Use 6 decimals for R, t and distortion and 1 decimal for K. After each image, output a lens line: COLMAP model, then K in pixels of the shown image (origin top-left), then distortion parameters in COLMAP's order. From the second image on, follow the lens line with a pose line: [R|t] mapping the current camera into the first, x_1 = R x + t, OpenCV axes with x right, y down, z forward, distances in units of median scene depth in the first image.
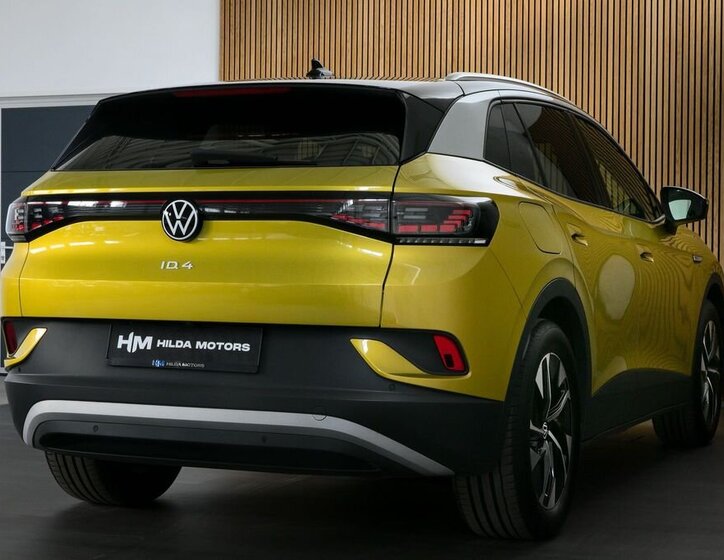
lens RADIAL K [[1688.0, 0, 362.0], [0, 1688.0, 280.0], [0, 0, 1]] dist [-0.016183, 0.091718]
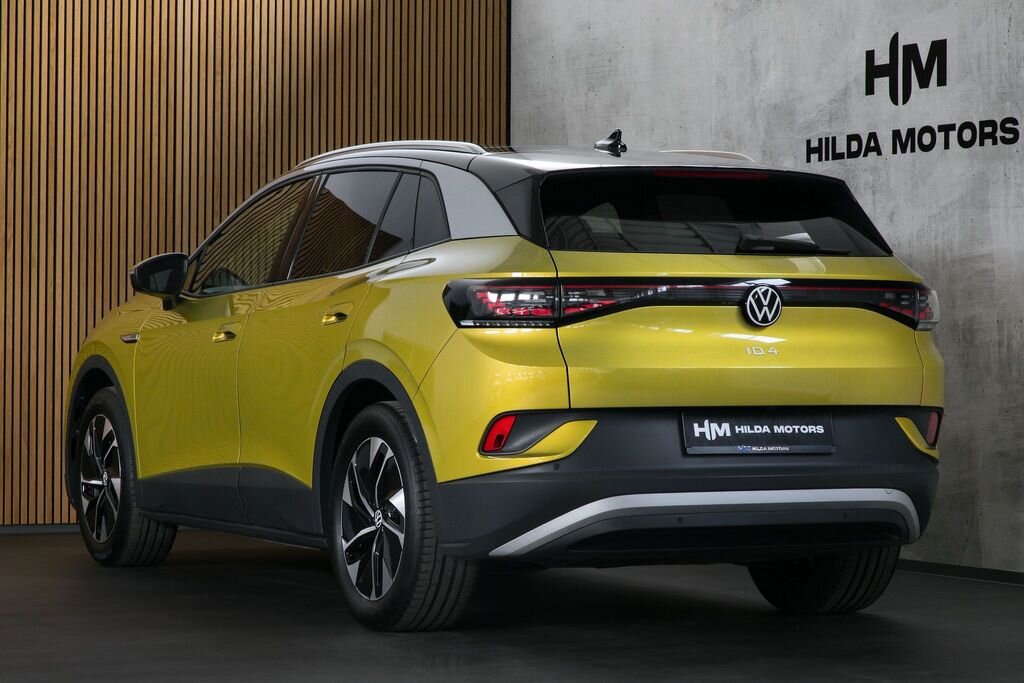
lens RADIAL K [[3042.5, 0, 512.0], [0, 3042.5, 341.5], [0, 0, 1]] dist [0.025932, 1.826771]
pose [[0.635659, -0.010872, 0.771894, -1.606831], [0.012072, 0.999919, 0.004142, -0.023675], [-0.771876, 0.006686, 0.635738, -0.041069]]
